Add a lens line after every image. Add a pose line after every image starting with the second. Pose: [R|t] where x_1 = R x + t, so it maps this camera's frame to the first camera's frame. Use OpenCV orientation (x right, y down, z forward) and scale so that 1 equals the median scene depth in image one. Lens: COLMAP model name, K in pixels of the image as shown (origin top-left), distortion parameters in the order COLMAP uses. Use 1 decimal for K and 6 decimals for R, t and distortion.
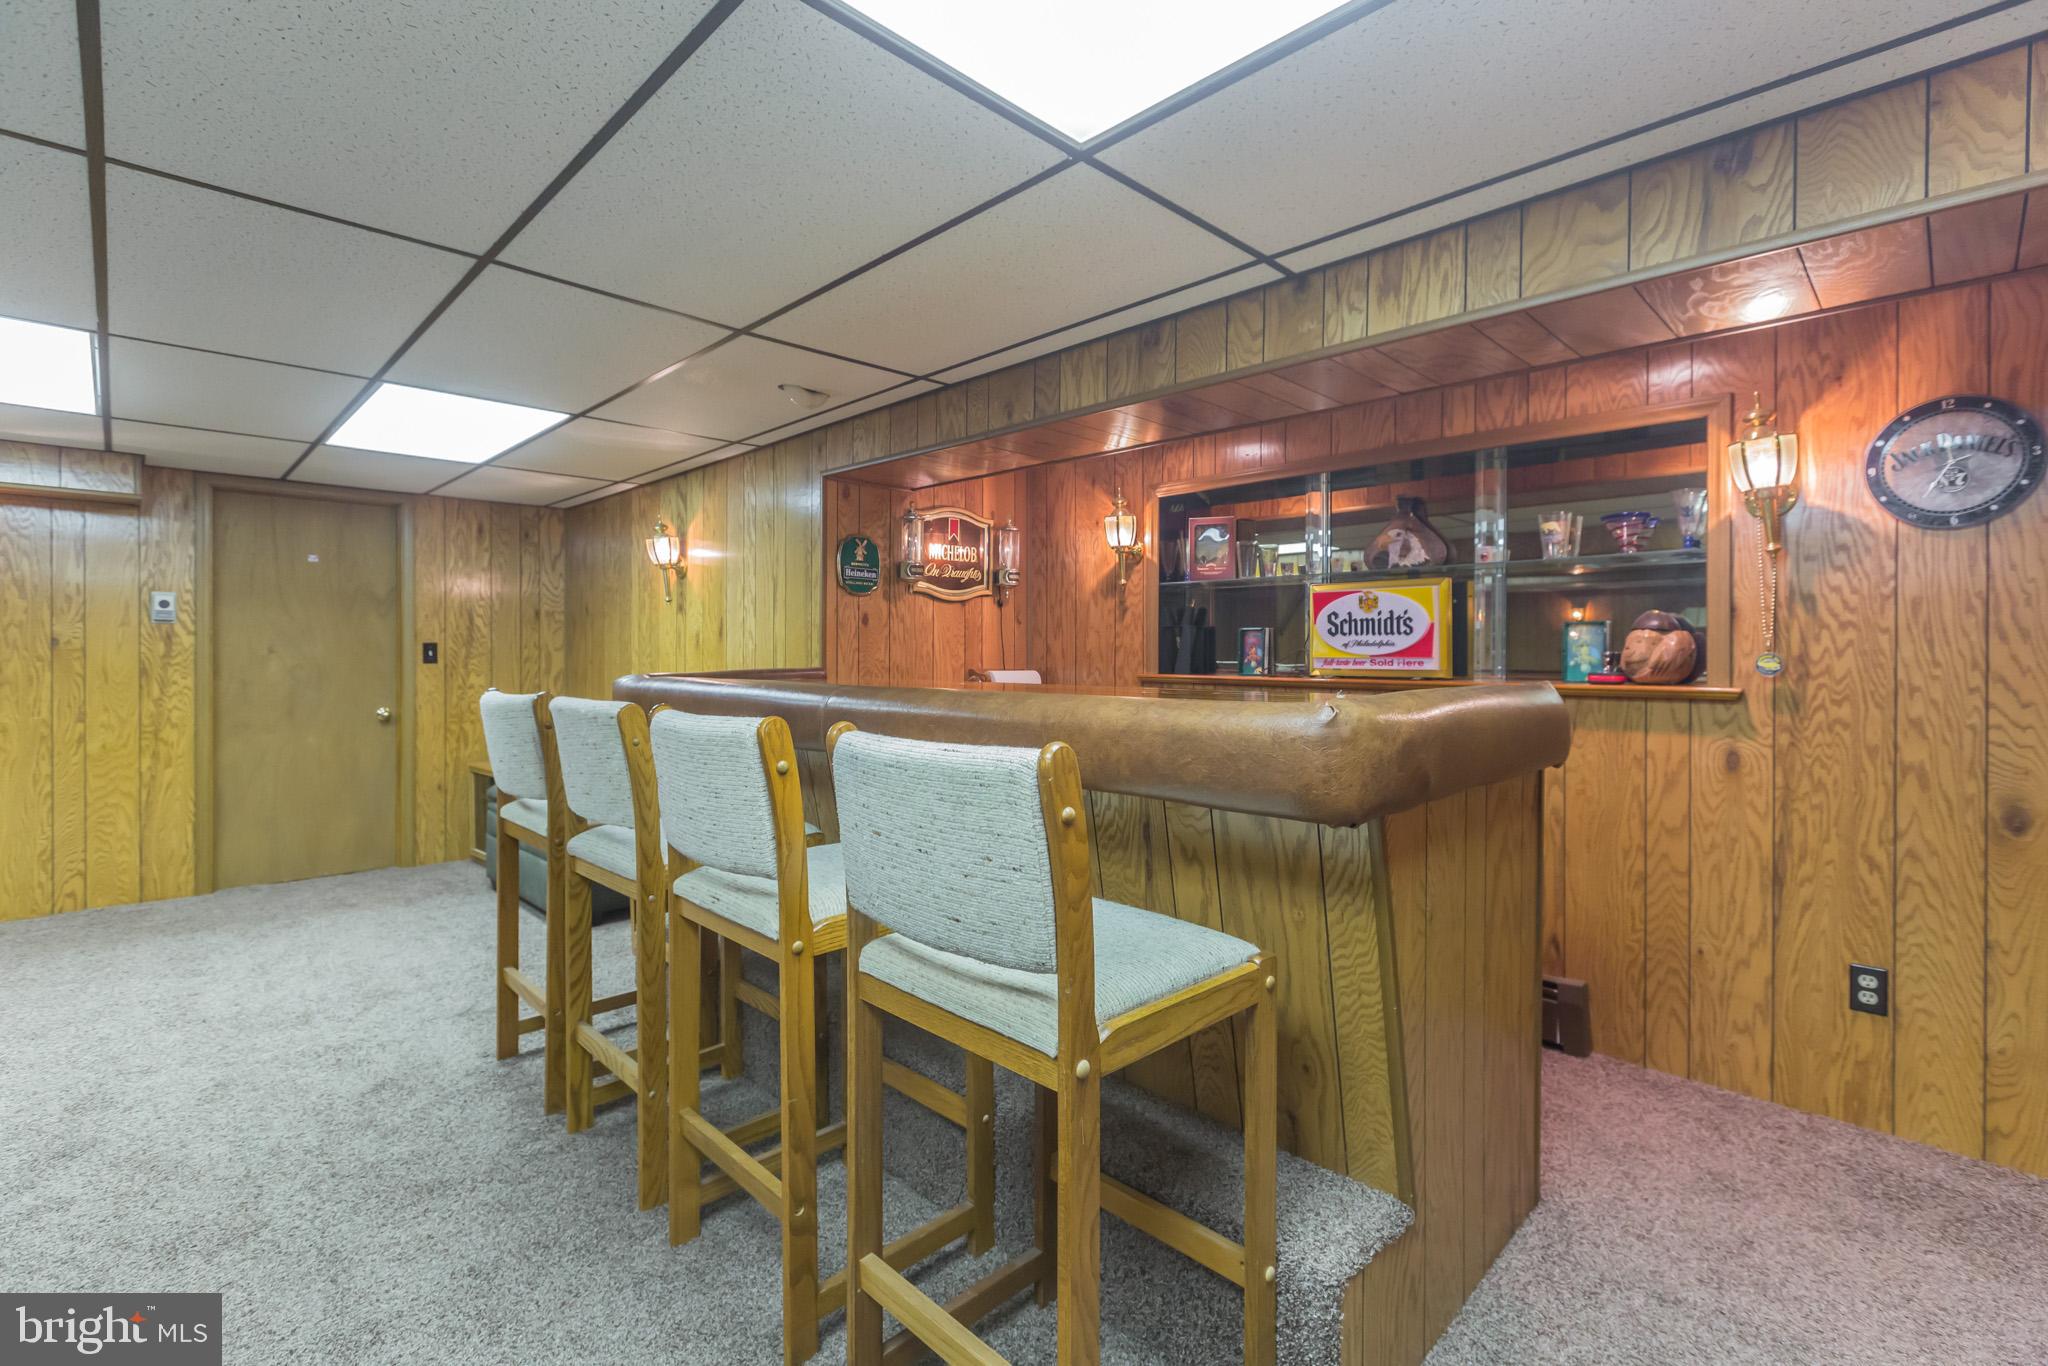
lens RADIAL K [[922.5, 0, 1027.1], [0, 922.5, 691.4], [0, 0, 1]] dist [-0.000949, -0.000014]
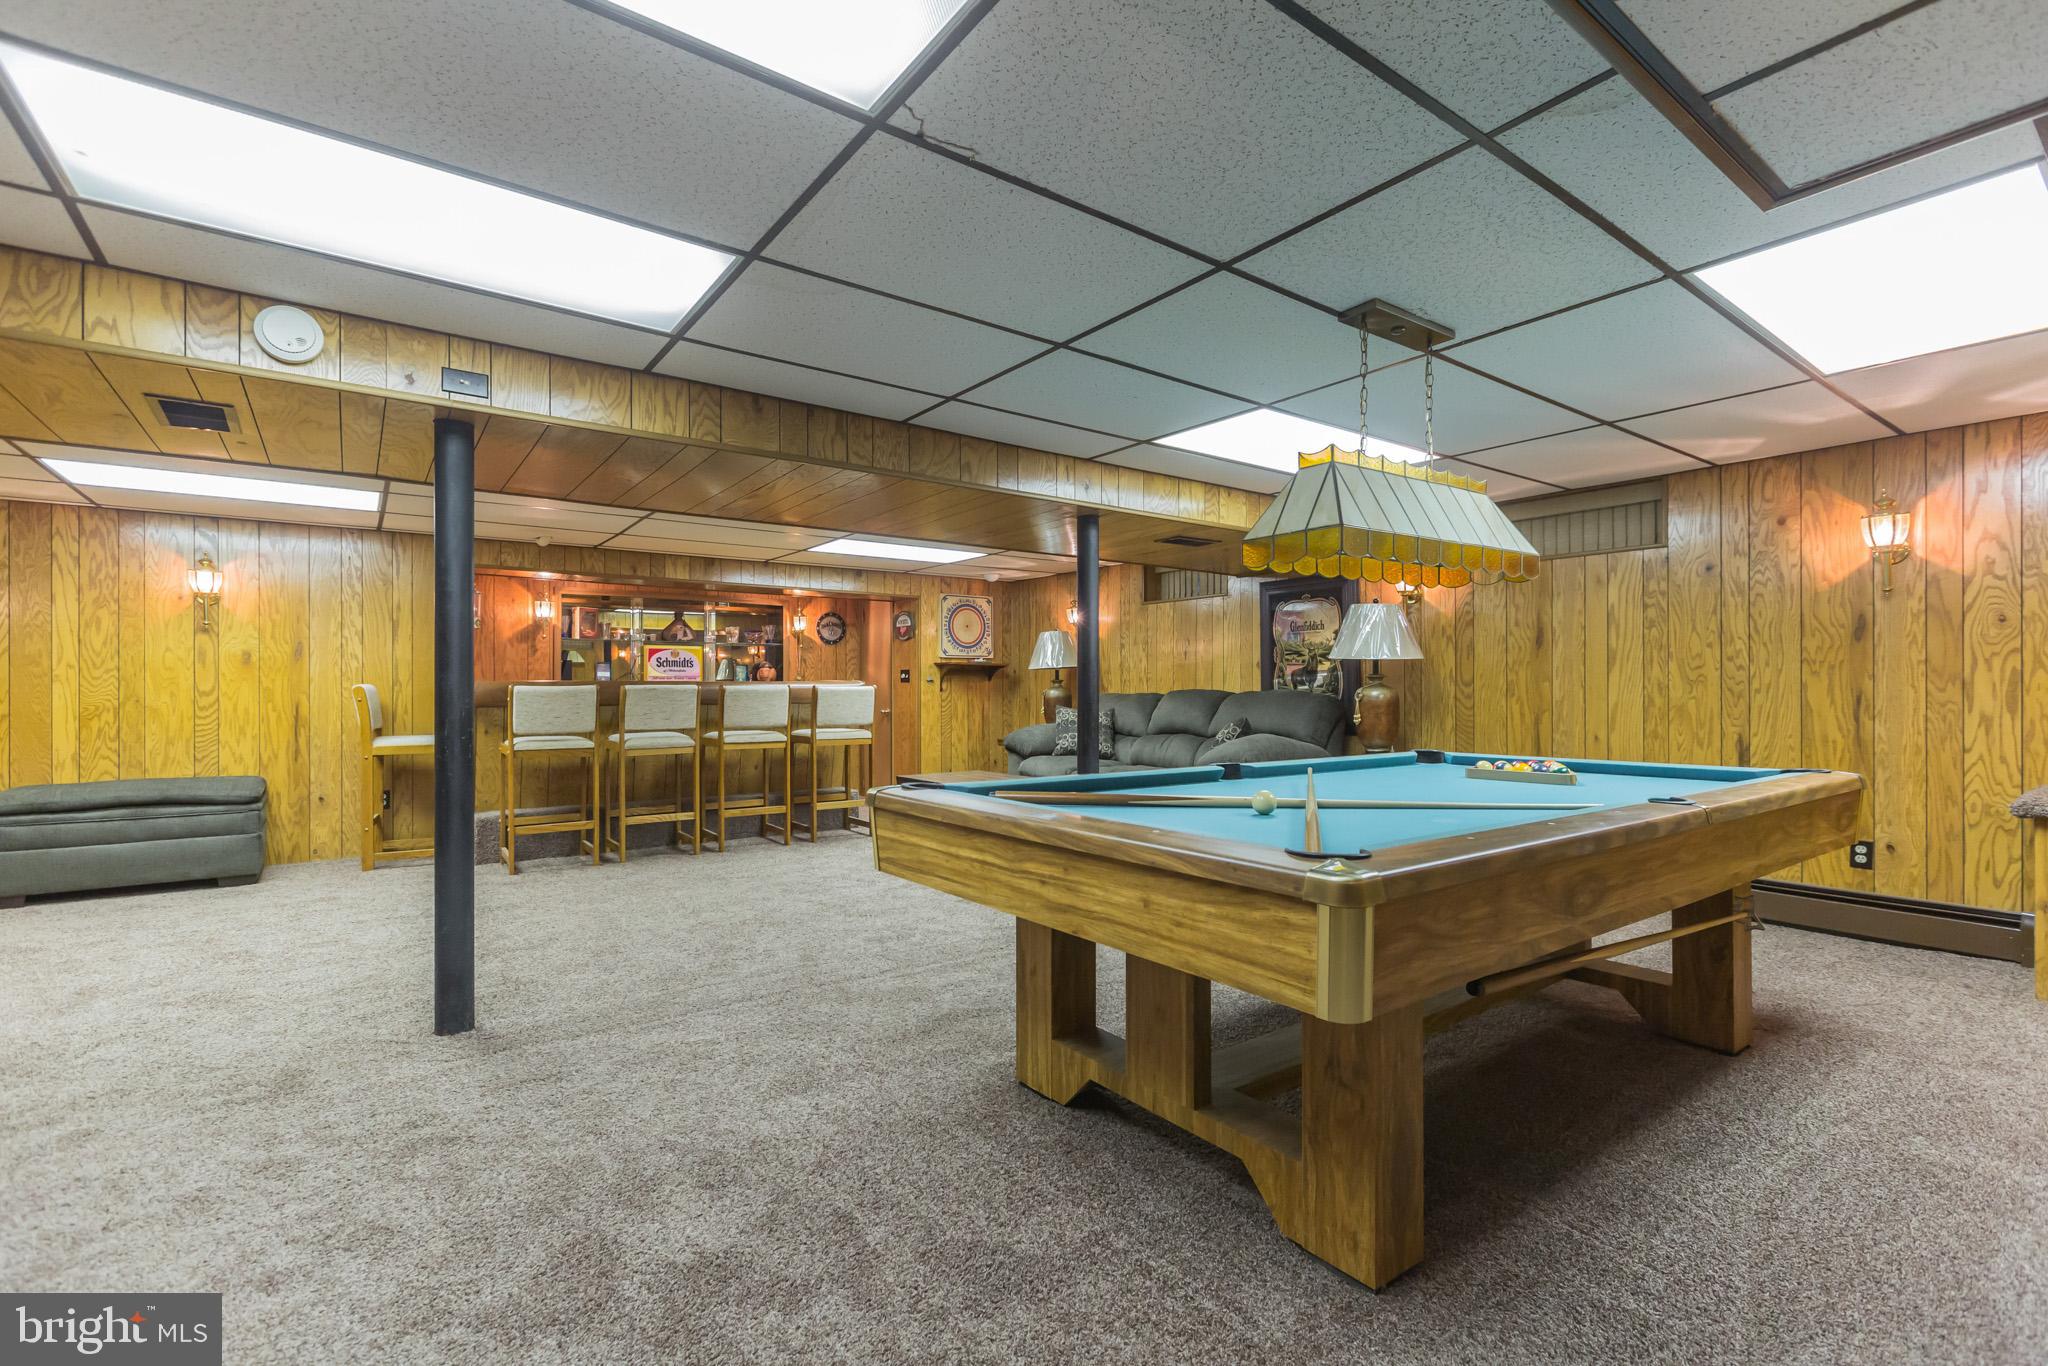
lens RADIAL K [[922.5, 0, 1027.1], [0, 922.5, 691.4], [0, 0, 1]] dist [-0.000949, -0.000014]
pose [[0.141565, 0.003752, 0.989922, -1.969558], [0.053569, 0.998499, -0.011445, 0.085033], [-0.988478, 0.054650, 0.141152, -0.292106]]
